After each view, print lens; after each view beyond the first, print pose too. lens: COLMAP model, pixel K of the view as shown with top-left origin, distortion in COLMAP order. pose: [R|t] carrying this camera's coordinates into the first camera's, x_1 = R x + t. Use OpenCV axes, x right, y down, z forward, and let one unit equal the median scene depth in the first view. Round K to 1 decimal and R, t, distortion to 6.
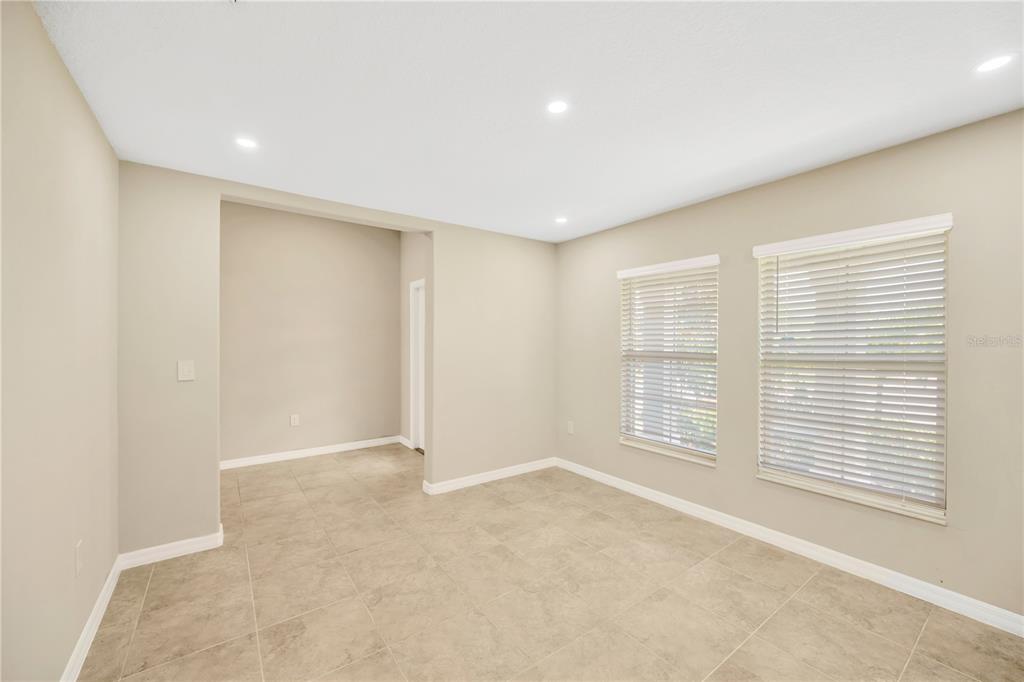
lens RADIAL K [[404.6, 0, 514.8], [0, 404.6, 341.4], [0, 0, 1]] dist [-0.001751, 0.000376]
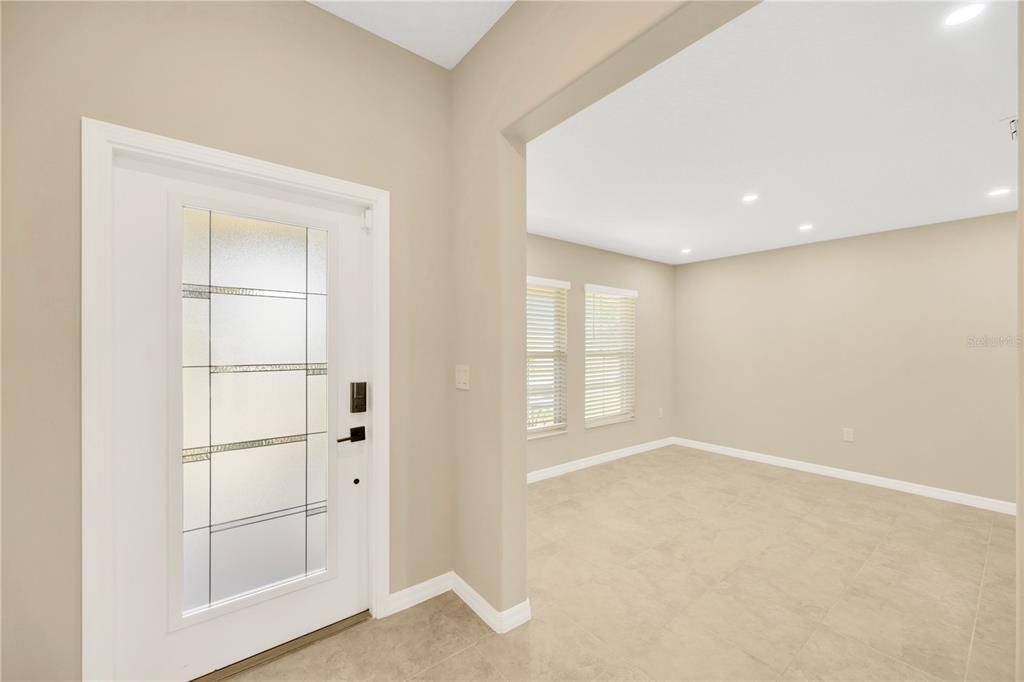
lens RADIAL K [[404.6, 0, 514.2], [0, 404.6, 345.4], [0, 0, 1]] dist [-0.001751, 0.000376]
pose [[-0.037690, -0.006665, 0.999267, -1.005277], [-0.006426, 0.999959, 0.006427, -0.000112], [-0.999269, -0.006179, -0.037731, 1.375991]]
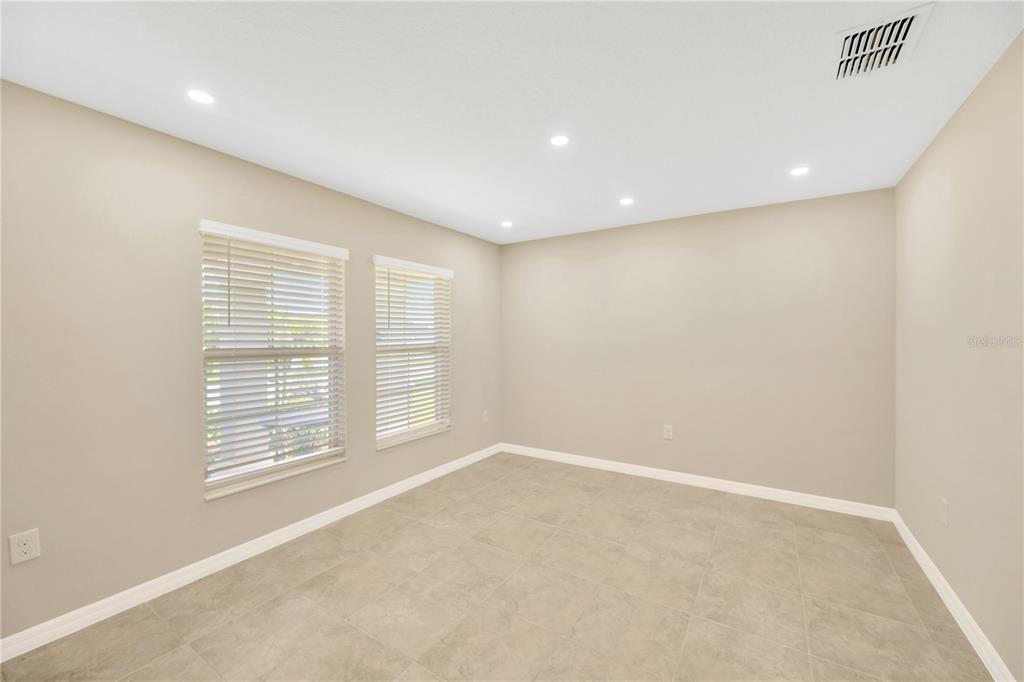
lens RADIAL K [[404.6, 0, 517.6], [0, 404.6, 335.1], [0, 0, 1]] dist [-0.001751, 0.000376]
pose [[-0.370813, 0.001789, 0.928706, -0.665143], [-0.000664, 0.999997, -0.002192, 0.001674], [-0.928708, -0.001430, -0.370810, 1.083878]]
